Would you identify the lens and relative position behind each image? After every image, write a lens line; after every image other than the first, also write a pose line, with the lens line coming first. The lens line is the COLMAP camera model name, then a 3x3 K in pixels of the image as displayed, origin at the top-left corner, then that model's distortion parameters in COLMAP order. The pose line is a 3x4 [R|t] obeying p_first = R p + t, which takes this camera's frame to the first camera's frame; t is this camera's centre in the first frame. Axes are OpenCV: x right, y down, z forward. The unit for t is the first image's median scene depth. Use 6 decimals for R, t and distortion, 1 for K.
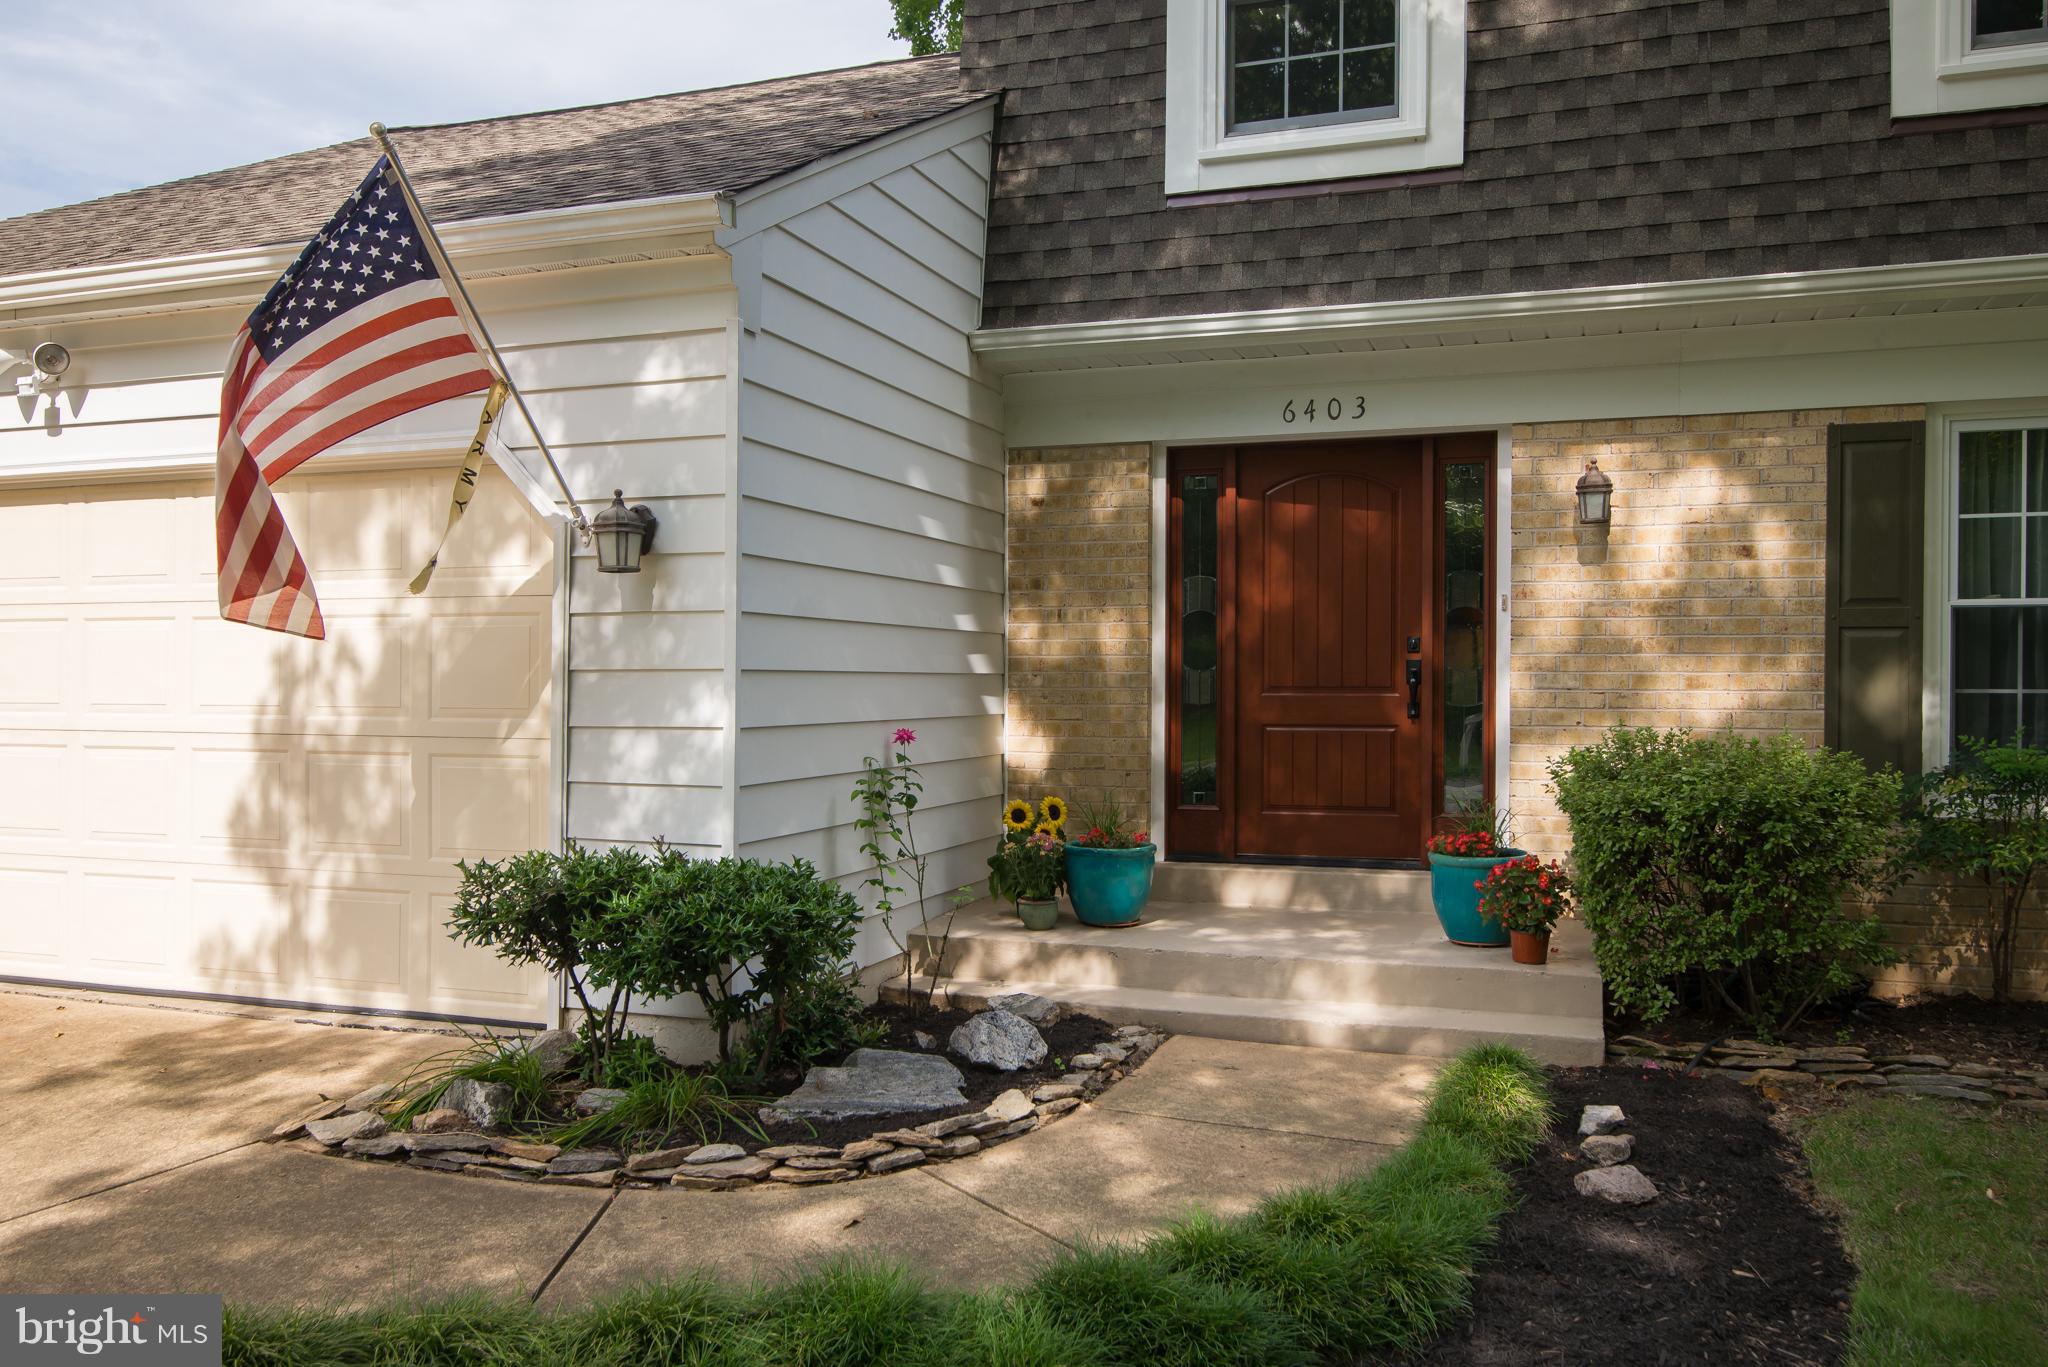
lens RADIAL K [[1477.5, 0, 1024.7], [0, 1477.5, 689.3], [0, 0, 1]] dist [-0.001384, 0.001194]
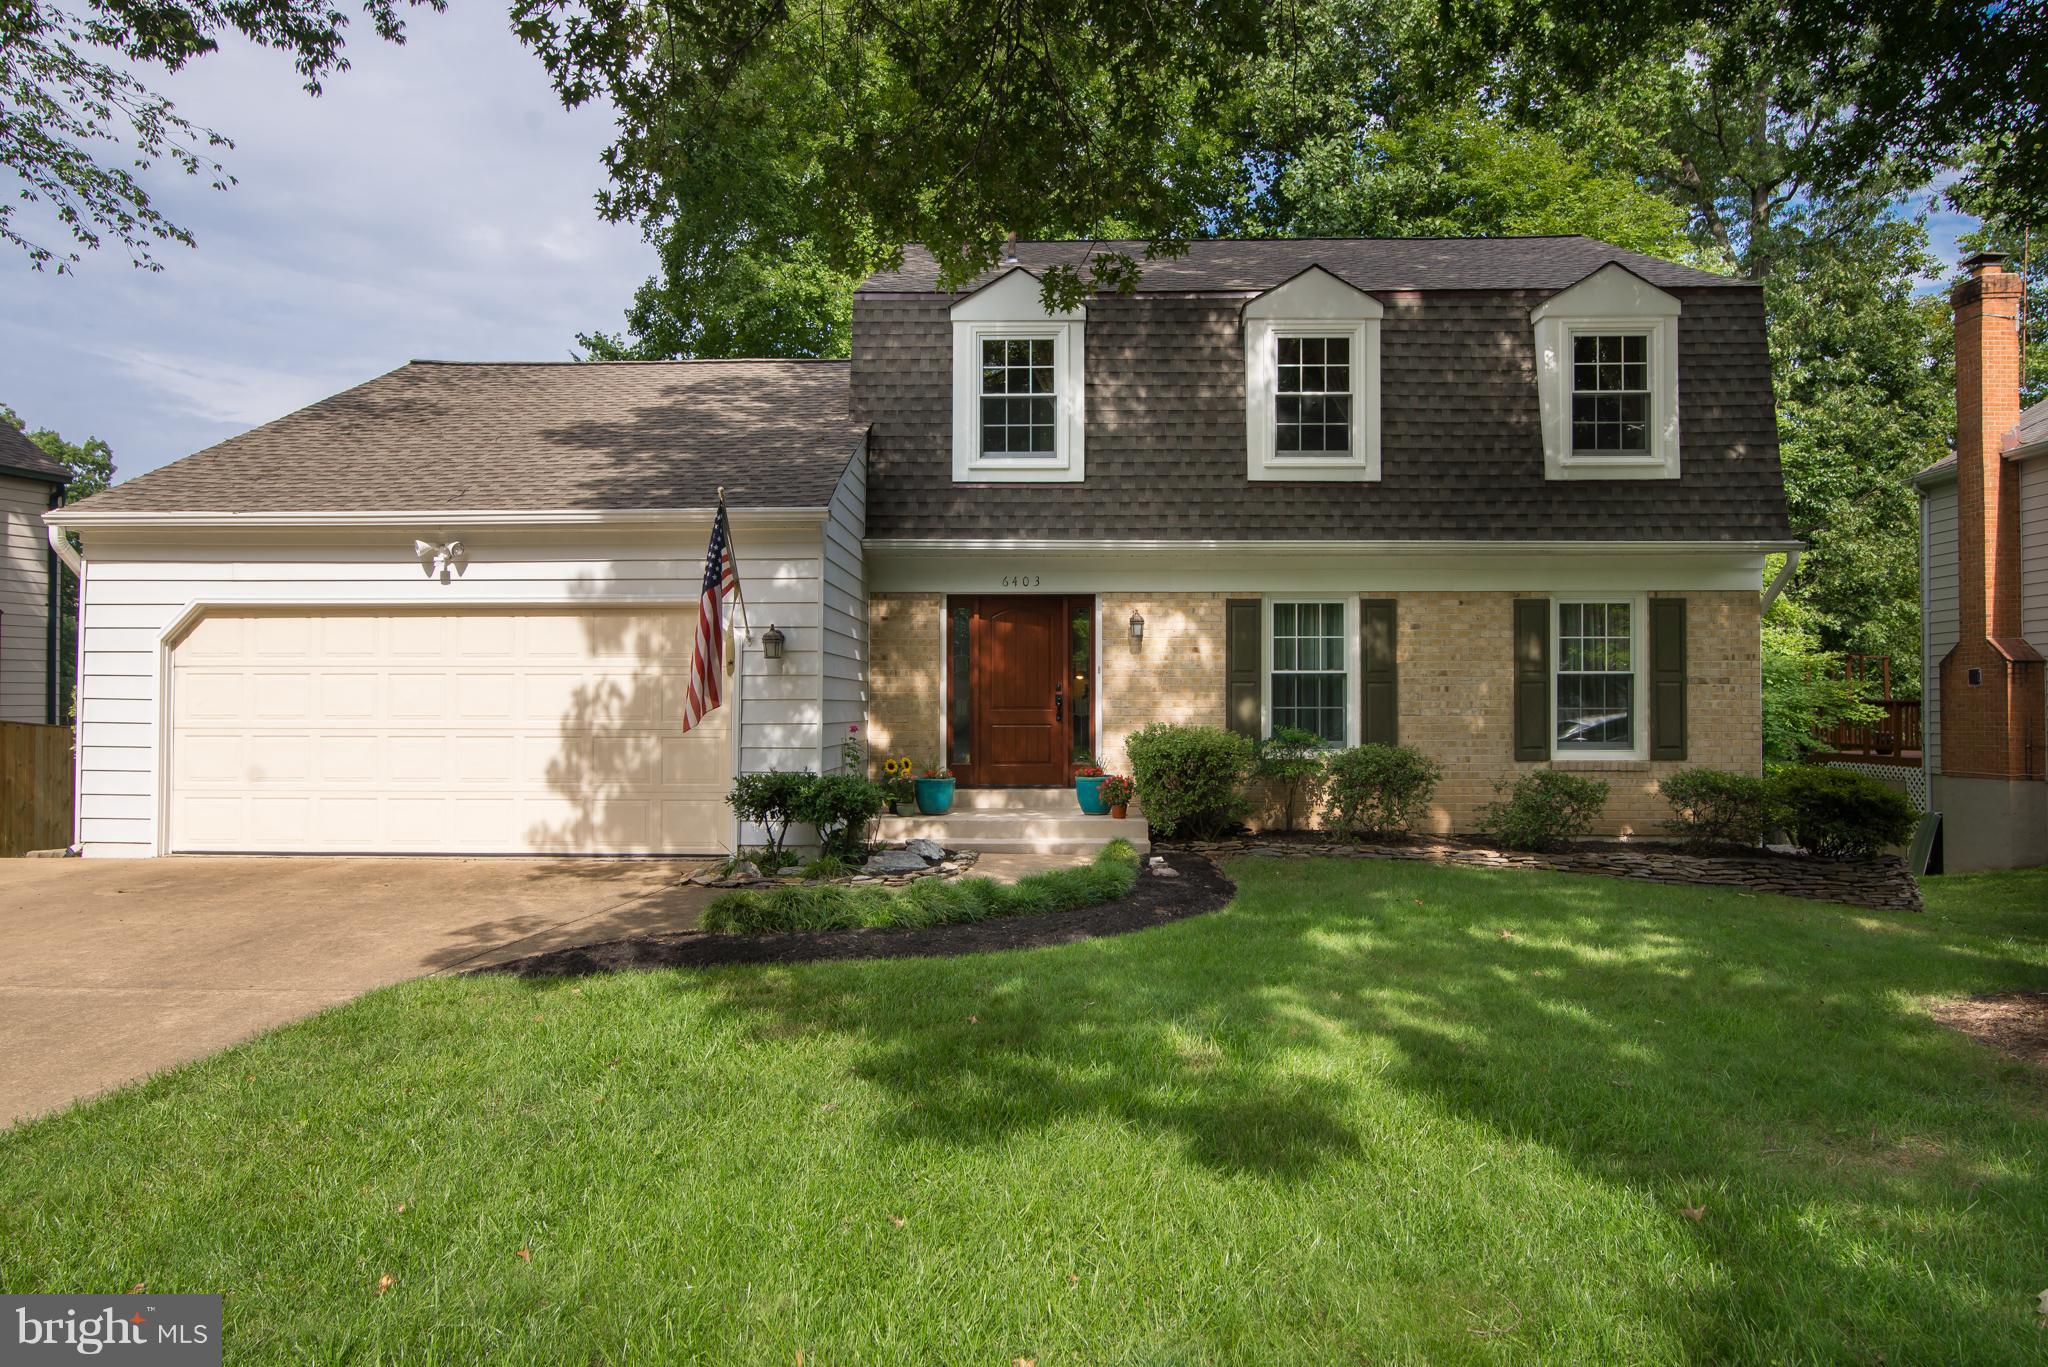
lens RADIAL K [[936.5, 0, 1013.5], [0, 936.5, 692.9], [0, 0, 1]] dist [-0.020191, 0.000641]
pose [[0.961491, 0.002600, 0.274825, -0.221354], [0.002558, 0.999827, -0.018409, 0.003742], [-0.274826, 0.018403, 0.961318, -0.392246]]
